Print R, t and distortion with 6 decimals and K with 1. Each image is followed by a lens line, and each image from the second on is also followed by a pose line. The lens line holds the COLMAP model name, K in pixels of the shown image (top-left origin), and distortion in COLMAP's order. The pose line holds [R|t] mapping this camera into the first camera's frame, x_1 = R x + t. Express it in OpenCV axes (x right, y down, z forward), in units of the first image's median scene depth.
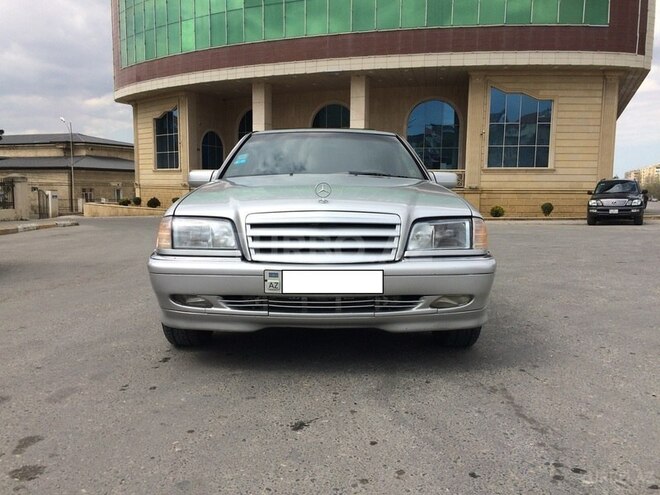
lens RADIAL K [[562.0, 0, 329.6], [0, 562.0, 249.7], [0, 0, 1]] dist [0.088554, -0.120923]
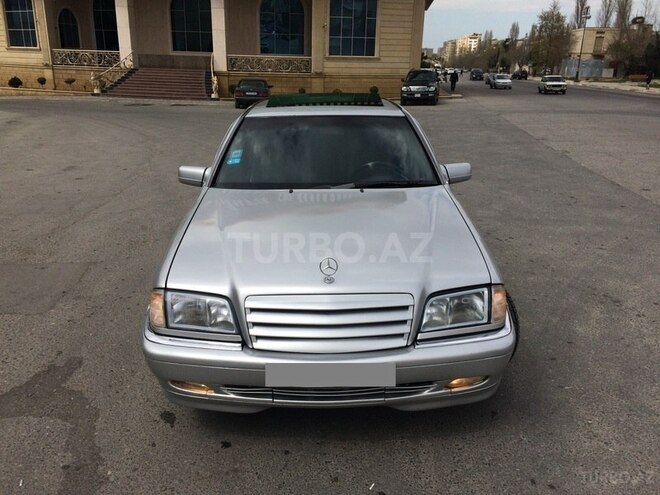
lens RADIAL K [[562.0, 0, 329.6], [0, 562.0, 249.7], [0, 0, 1]] dist [0.088554, -0.120923]
pose [[0.959290, -0.081640, 0.270366, -0.112140], [0.019270, 0.973997, 0.225739, -0.016037], [-0.281765, -0.211339, 0.935919, -0.311282]]
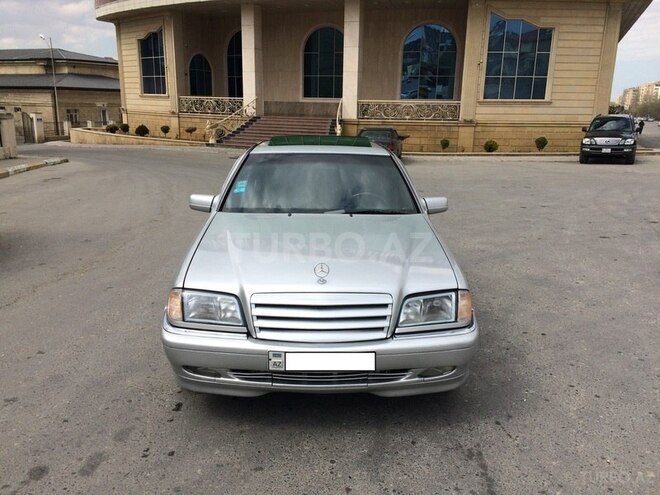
lens RADIAL K [[562.0, 0, 329.6], [0, 562.0, 249.7], [0, 0, 1]] dist [0.088554, -0.120923]
pose [[0.999881, 0.003249, 0.015052, -0.001501], [-0.005385, 0.989552, 0.144074, -0.035766], [-0.014426, -0.144138, 0.989452, -0.007712]]
